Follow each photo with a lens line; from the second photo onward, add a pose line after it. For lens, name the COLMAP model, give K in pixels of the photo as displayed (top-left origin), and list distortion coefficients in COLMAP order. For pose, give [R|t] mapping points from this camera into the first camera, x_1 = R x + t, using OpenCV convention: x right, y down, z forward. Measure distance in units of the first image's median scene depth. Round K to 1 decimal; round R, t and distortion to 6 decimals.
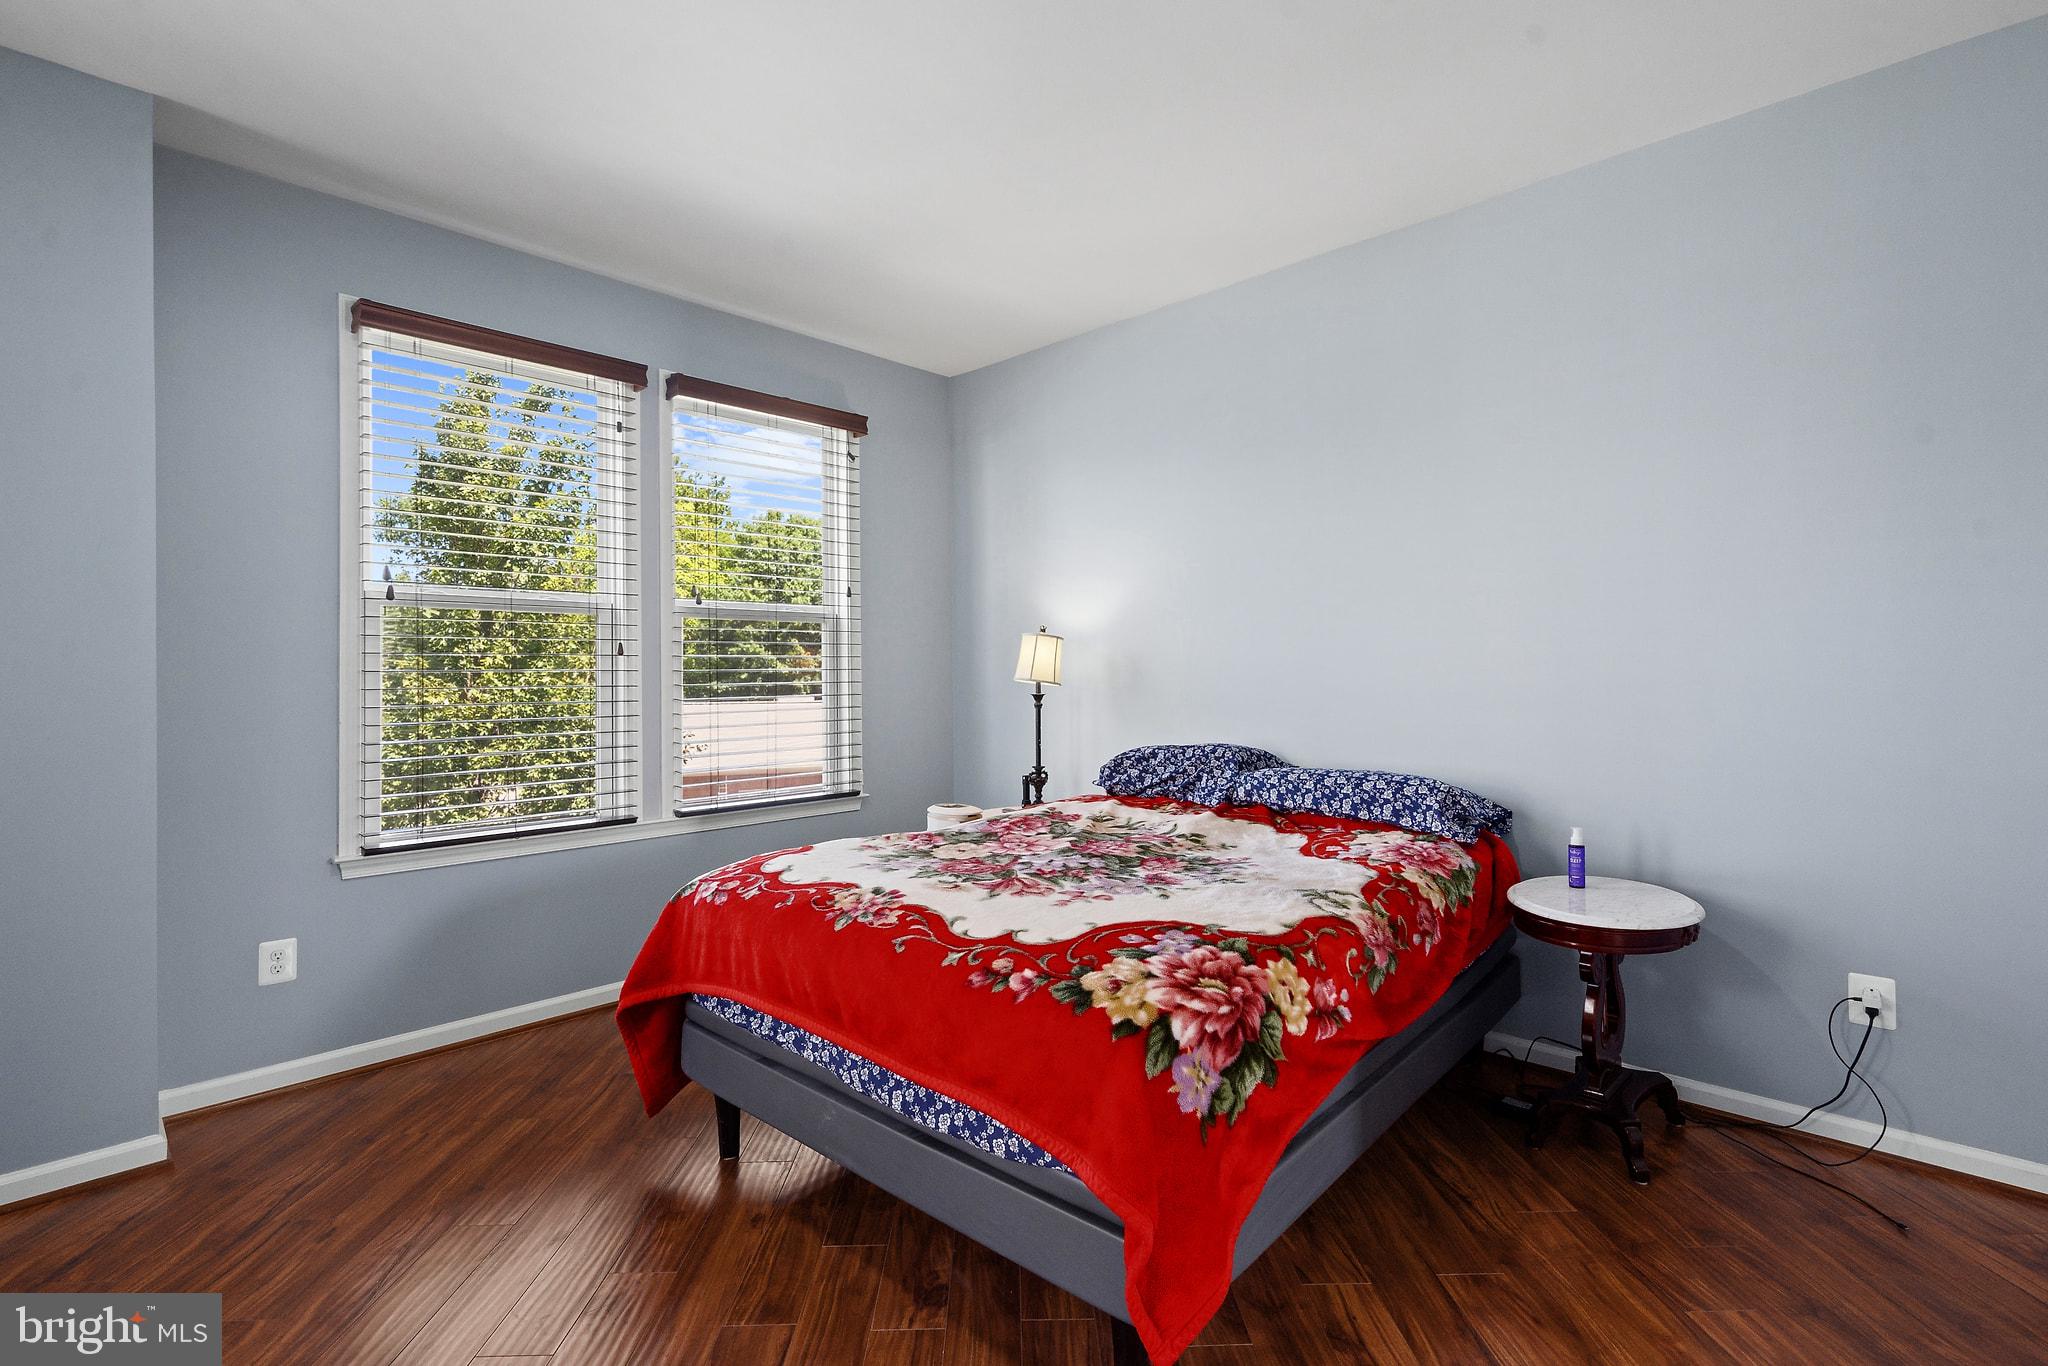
lens RADIAL K [[939.3, 0, 1018.3], [0, 939.3, 678.0], [0, 0, 1]] dist [-0.004183, 0.000264]
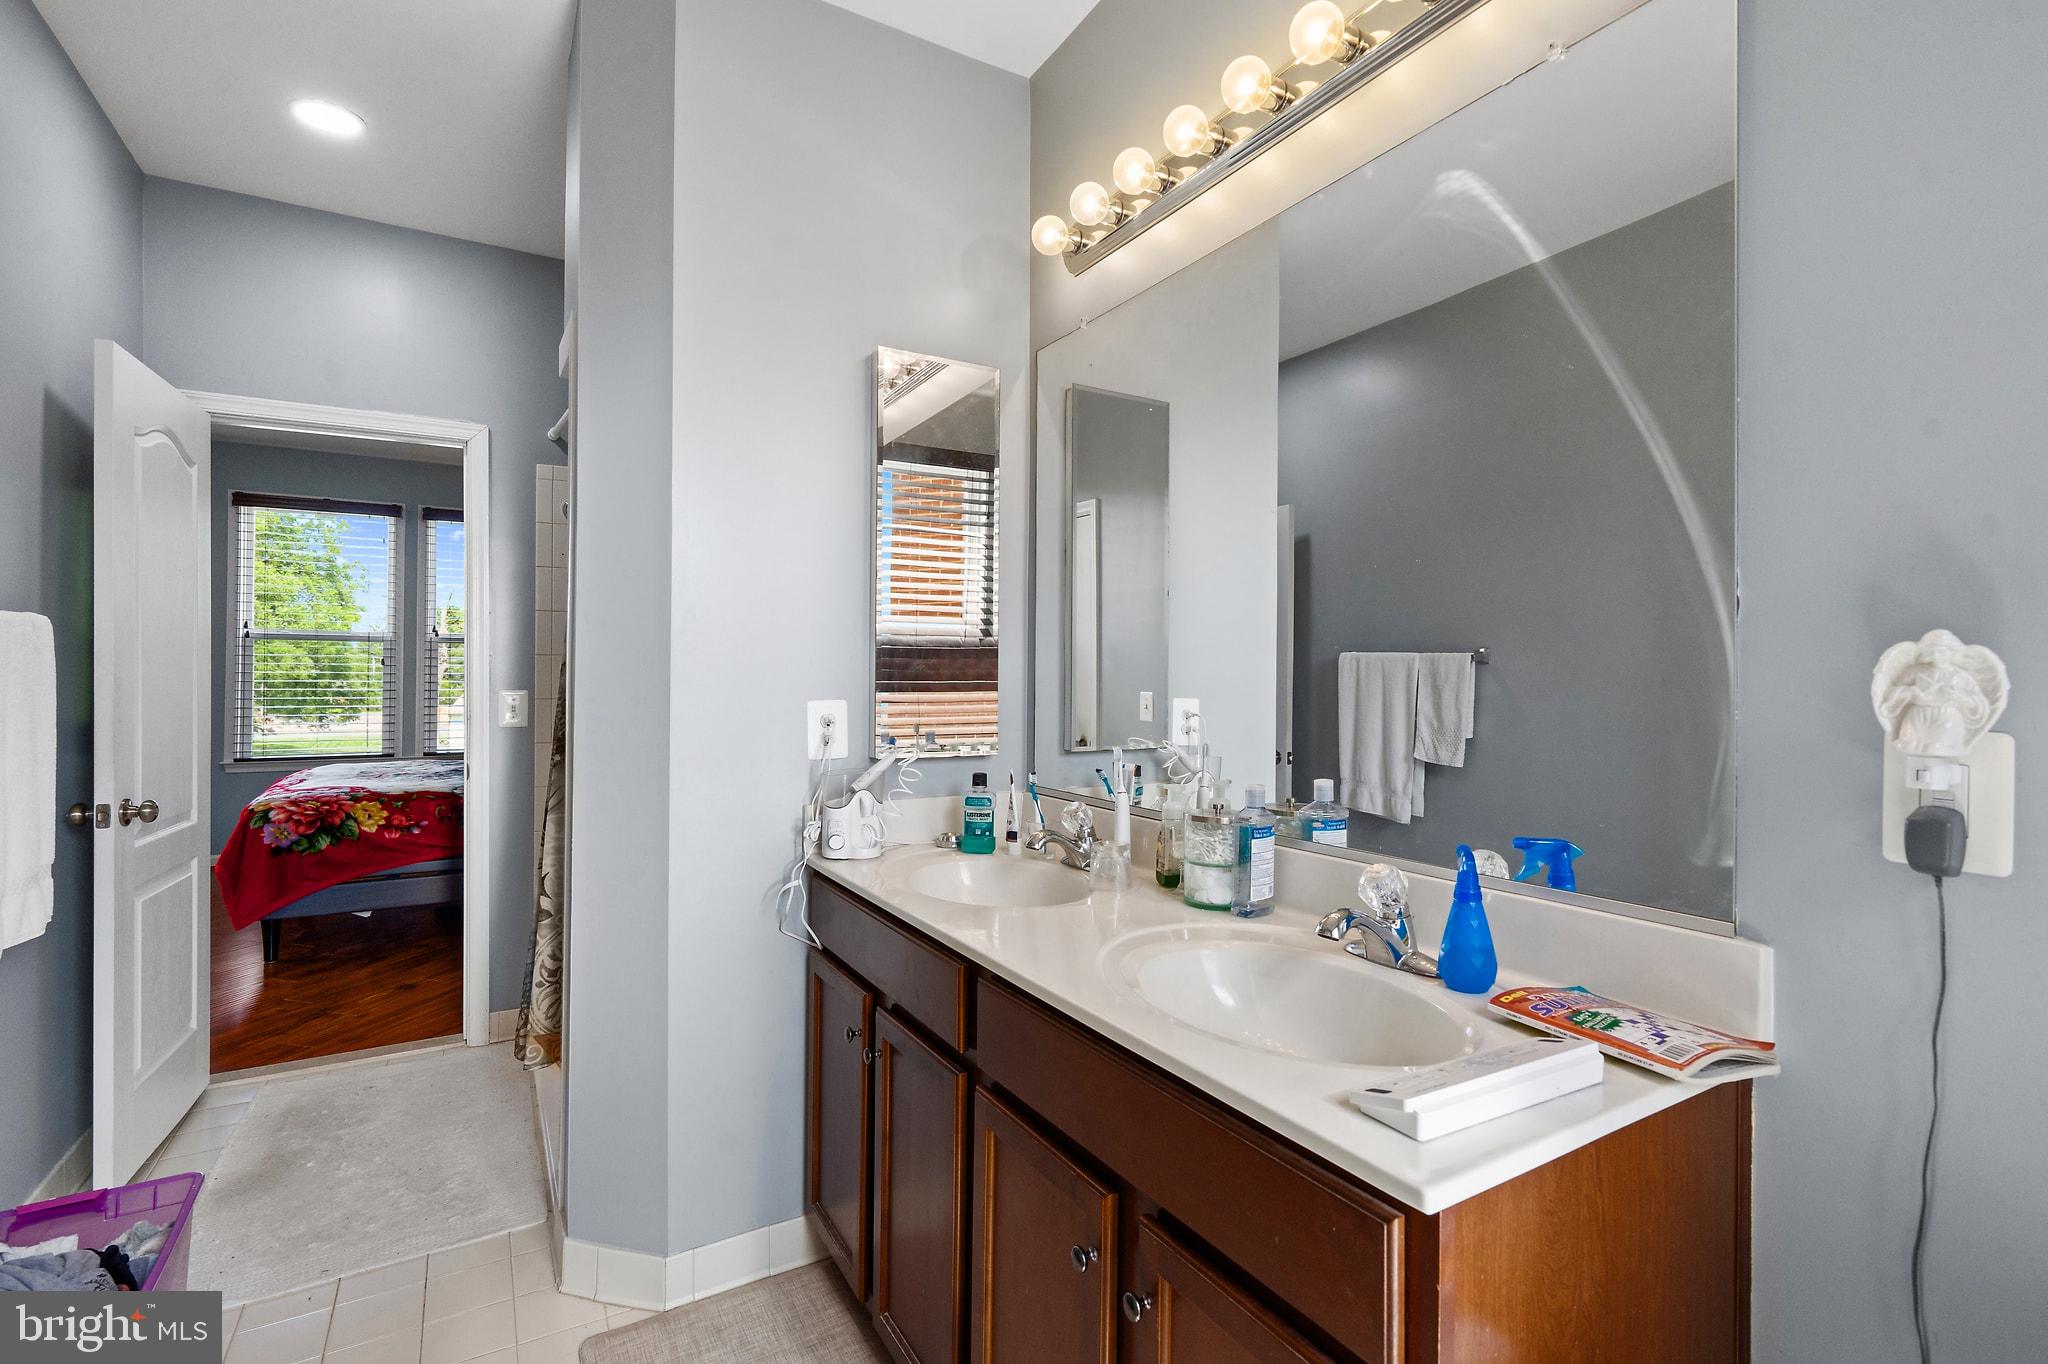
lens RADIAL K [[939.3, 0, 1029.6], [0, 939.3, 682.1], [0, 0, 1]] dist [-0.004183, 0.000264]
pose [[0.962260, 0.014787, -0.271728, 2.732915], [-0.013559, 0.999888, 0.006396, -0.042993], [0.271792, -0.002470, 0.962353, -0.901656]]
